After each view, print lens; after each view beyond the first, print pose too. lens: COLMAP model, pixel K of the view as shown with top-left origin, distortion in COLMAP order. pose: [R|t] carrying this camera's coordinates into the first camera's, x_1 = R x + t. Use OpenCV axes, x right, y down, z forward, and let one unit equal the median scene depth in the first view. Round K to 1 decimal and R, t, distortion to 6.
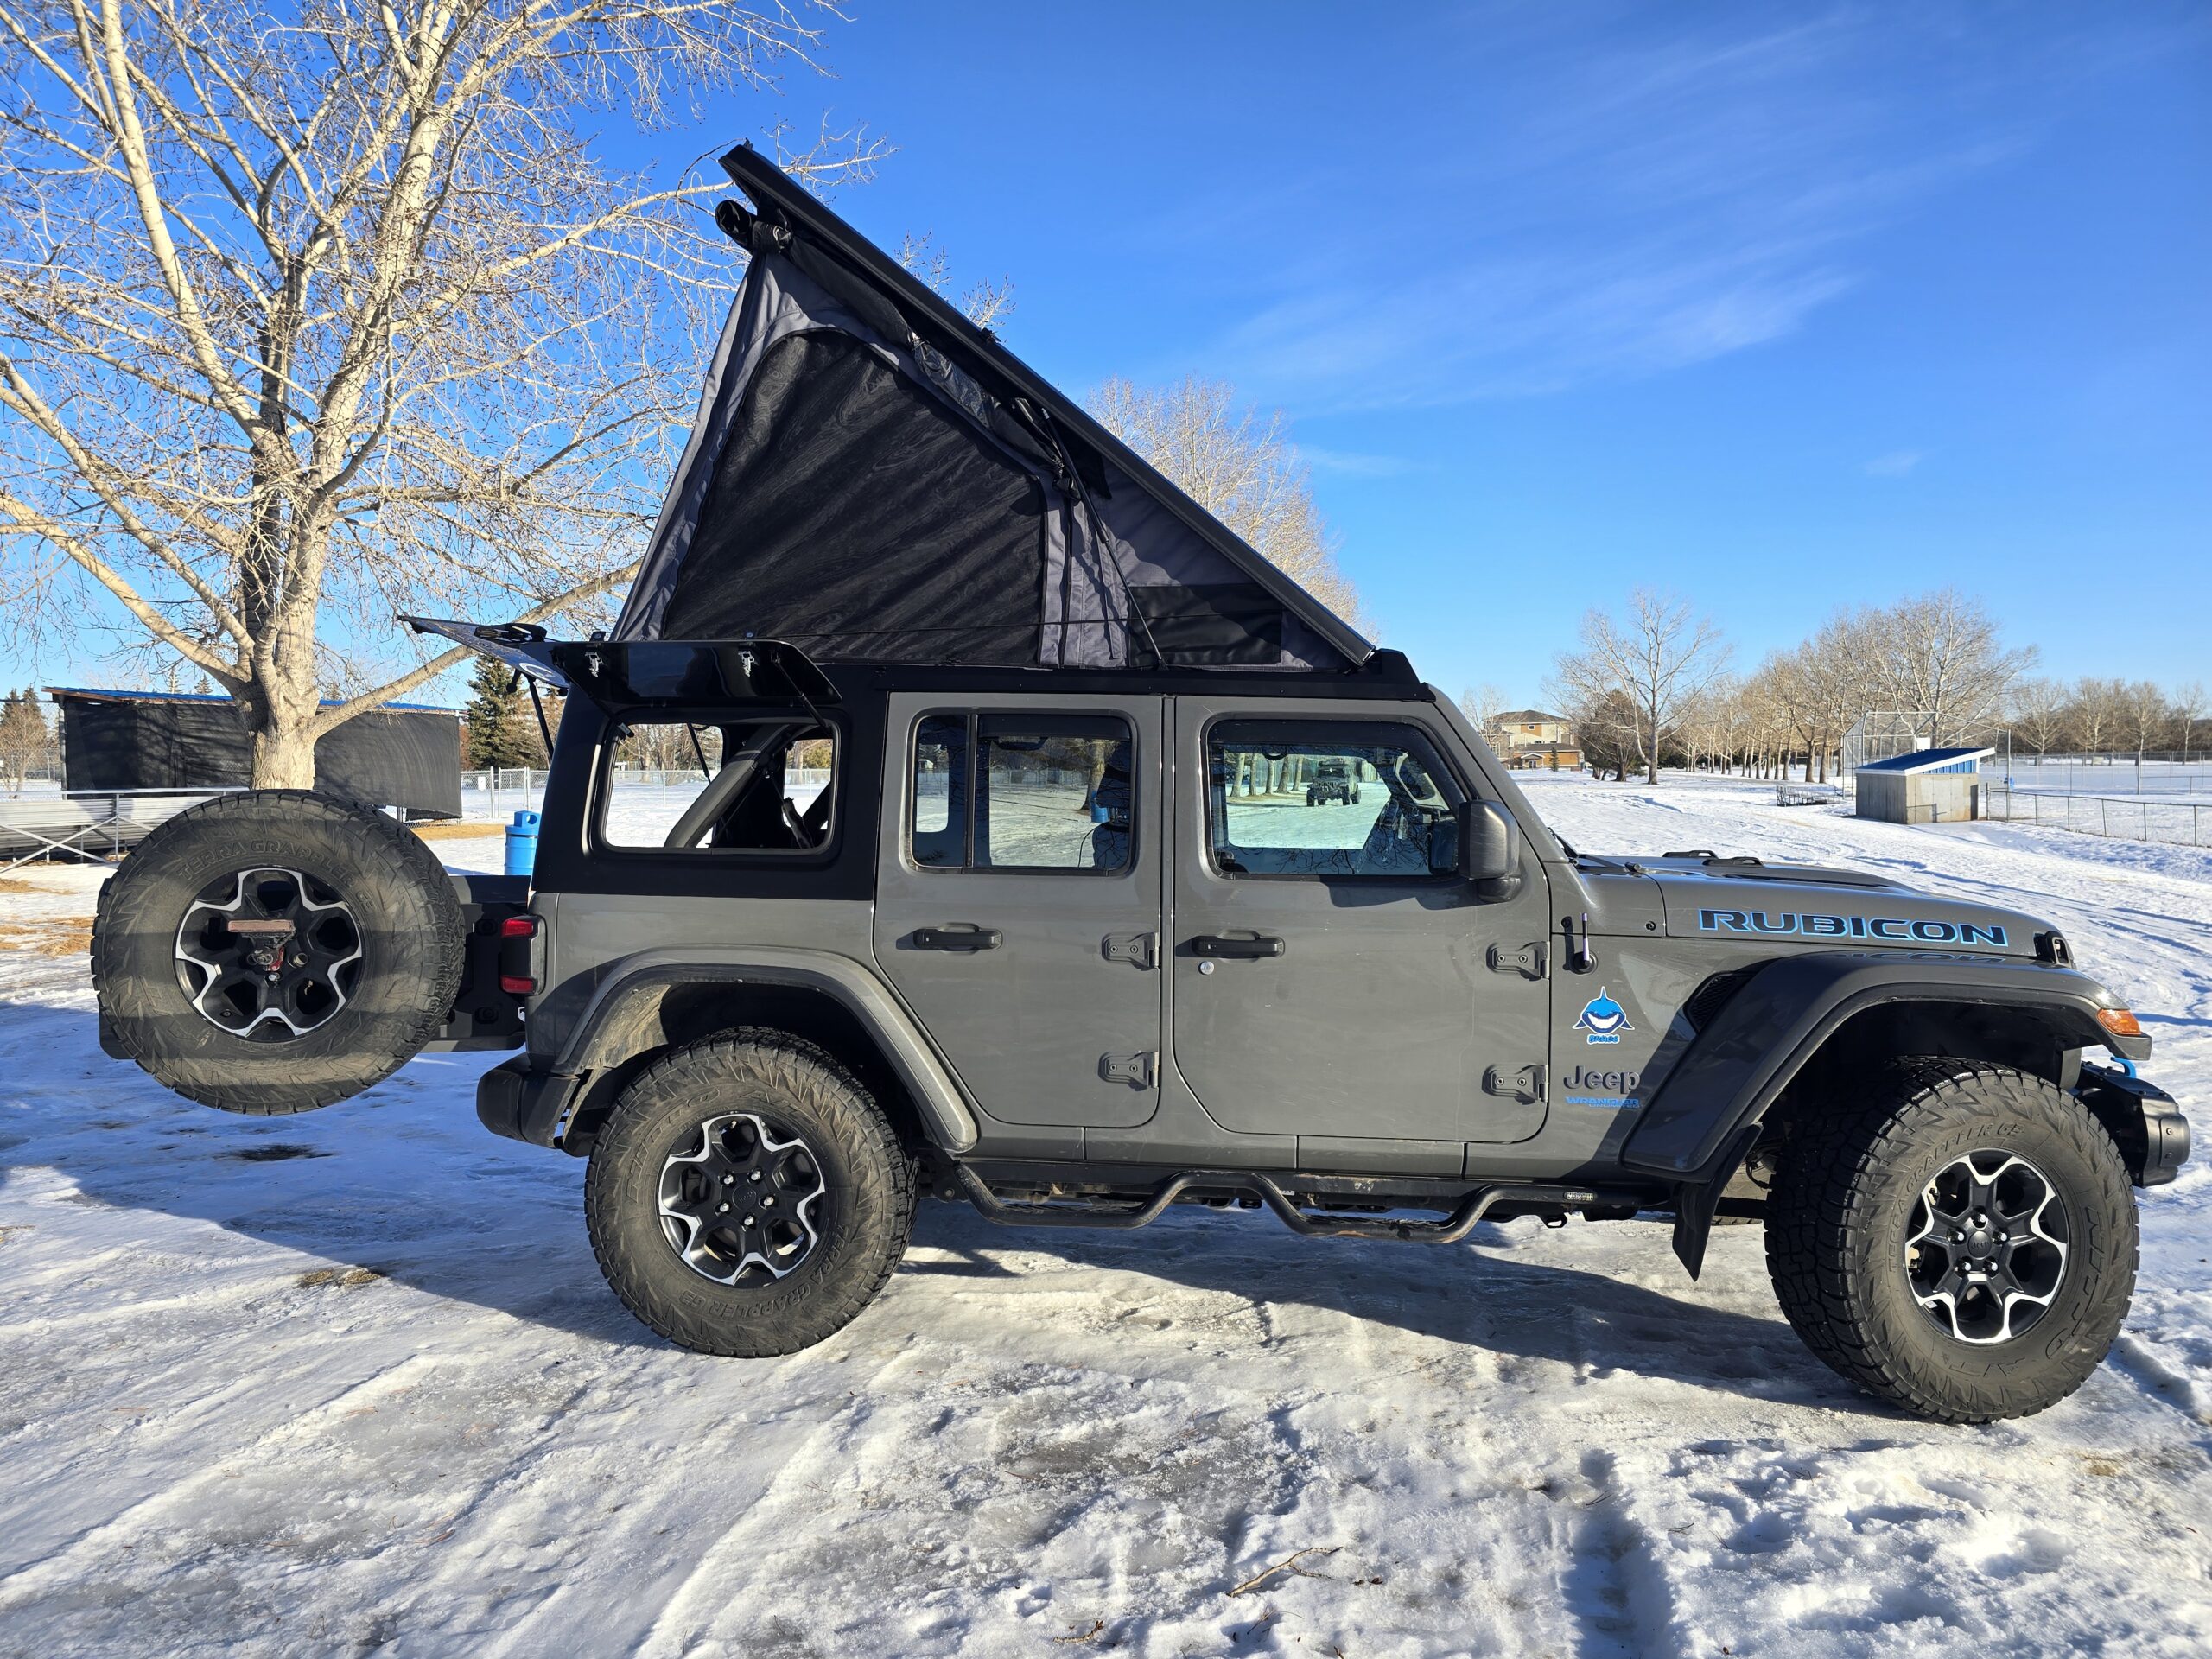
lens RADIAL K [[1090.5, 0, 1106.0], [0, 1090.5, 829.5], [0, 0, 1]] dist [0.026337, -0.000318]
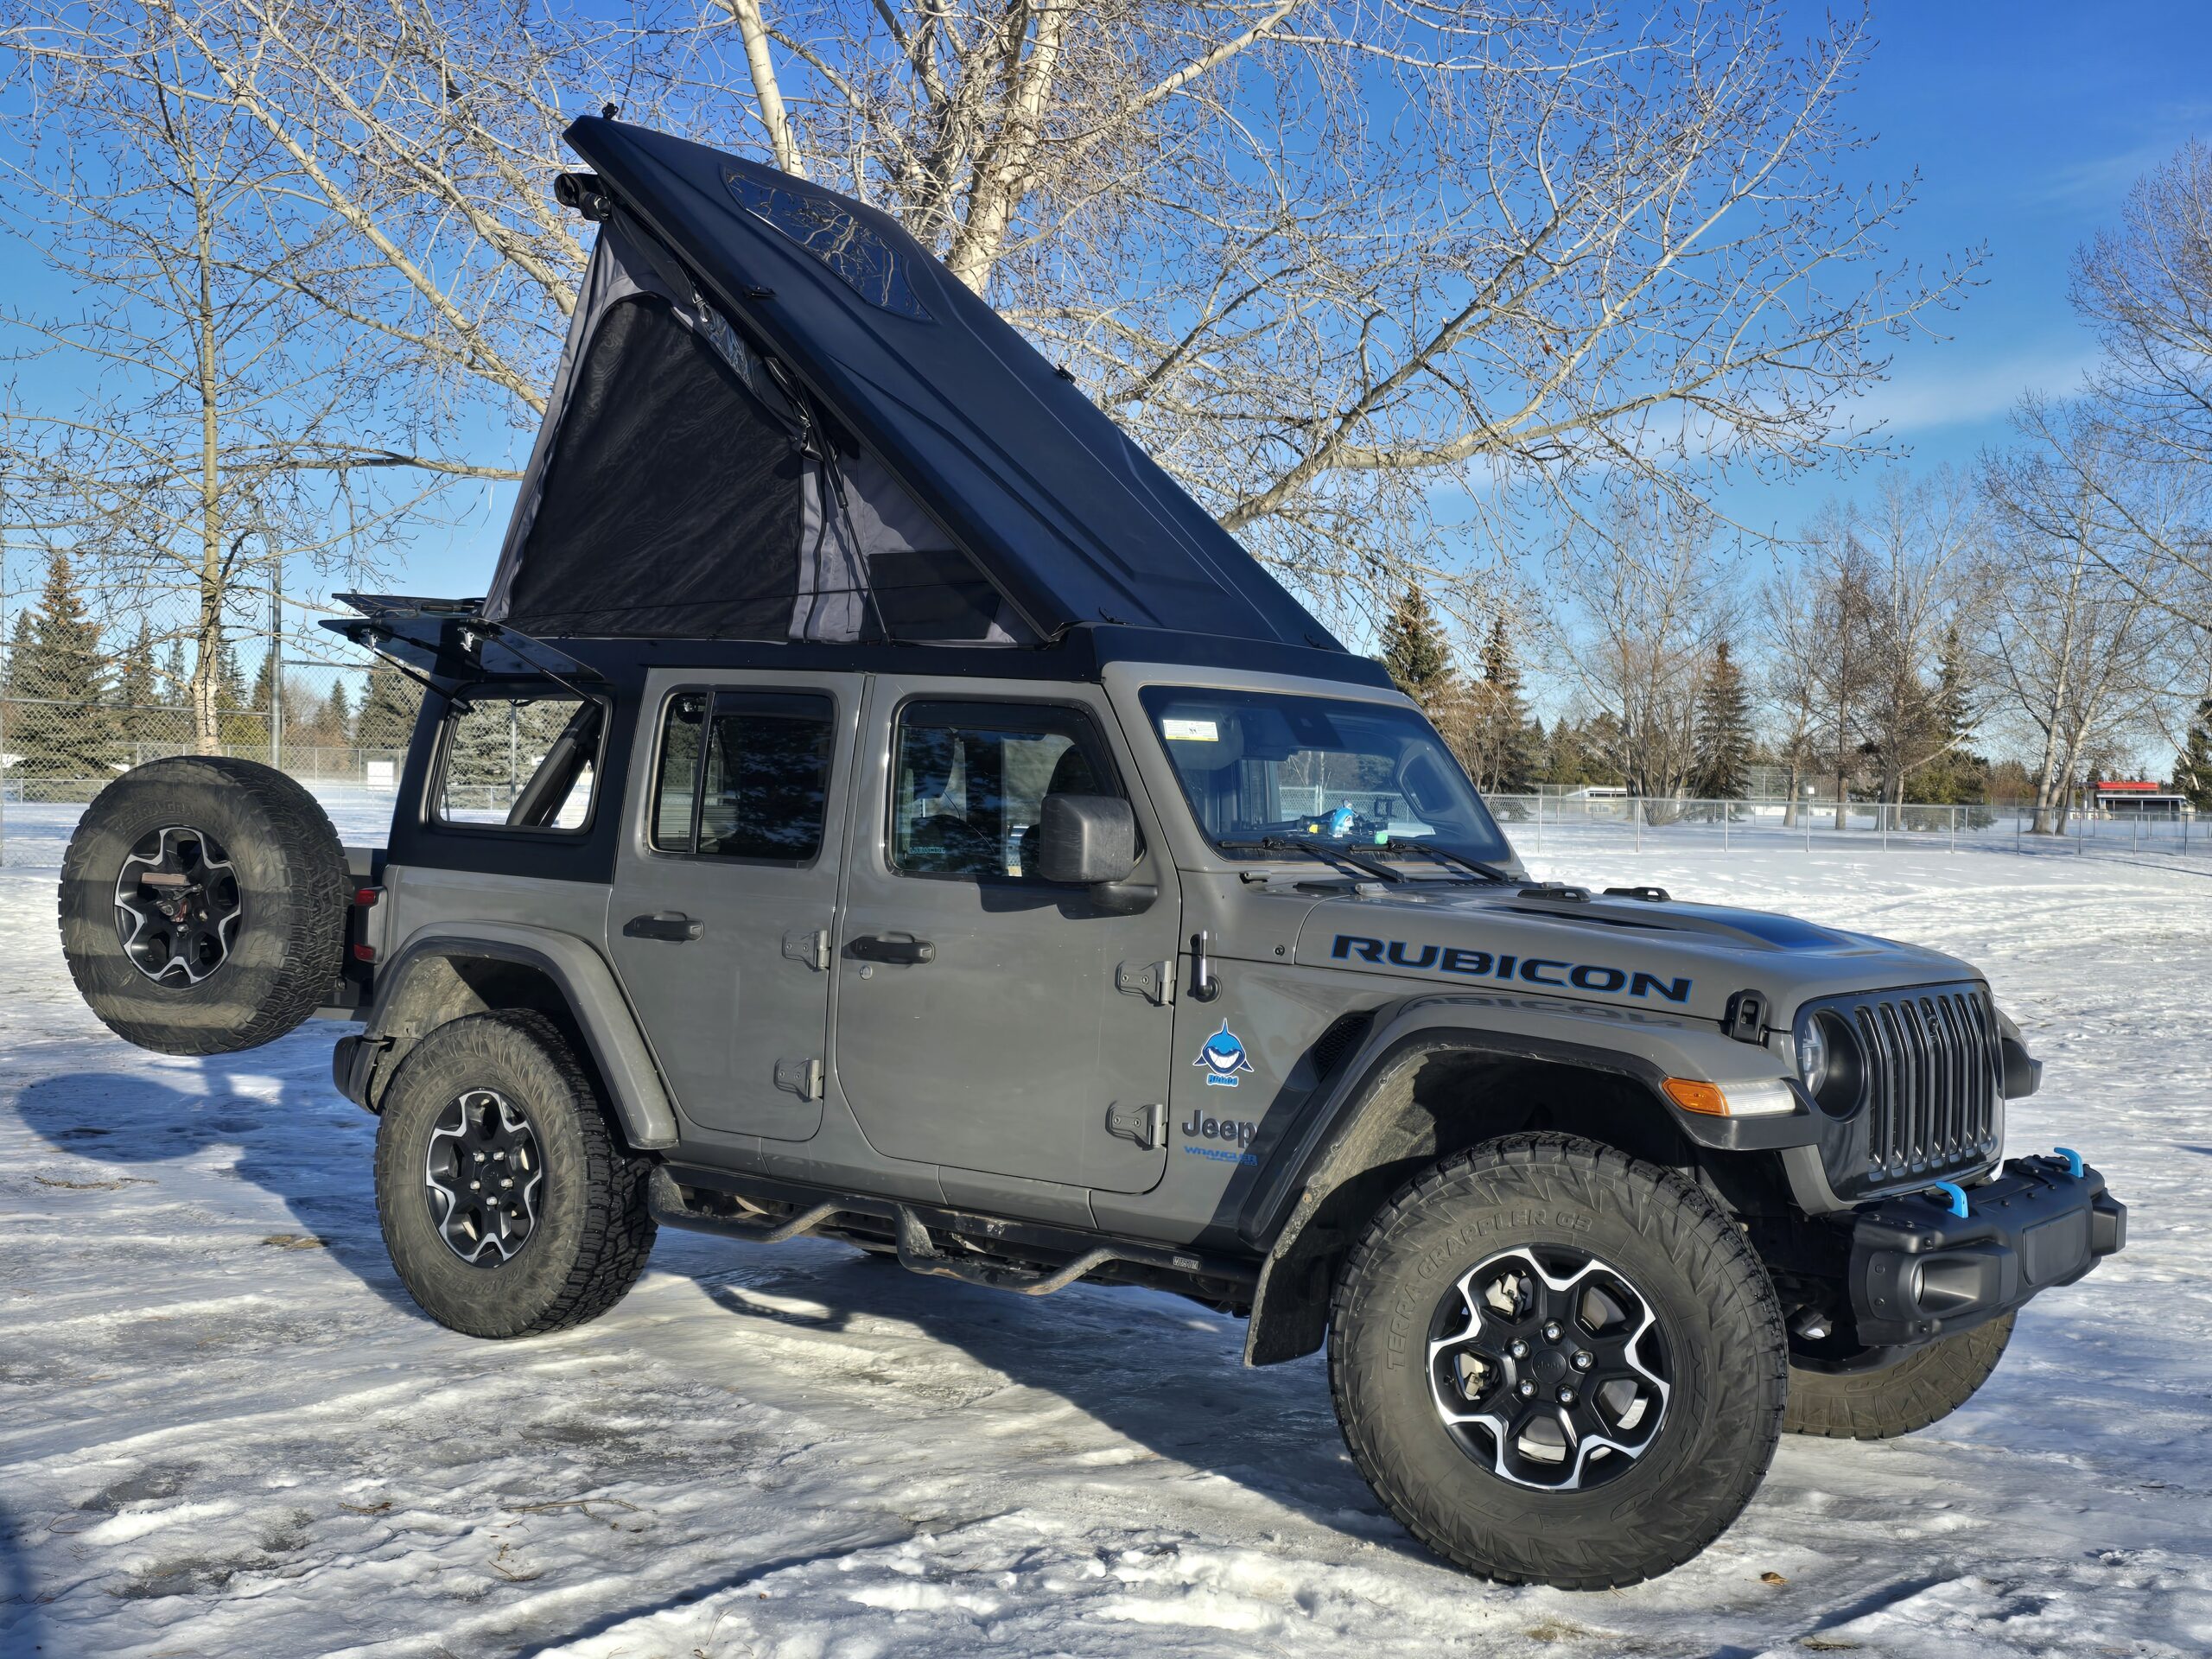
lens RADIAL K [[1468.8, 0, 1106.0], [0, 1468.8, 829.5], [0, 0, 1]] dist [0.004075, 0.000274]
pose [[0.947698, 0.040907, -0.316536, 0.594797], [-0.047961, 0.998744, -0.014522, 0.015160], [0.315544, 0.028944, 0.948469, -0.090156]]
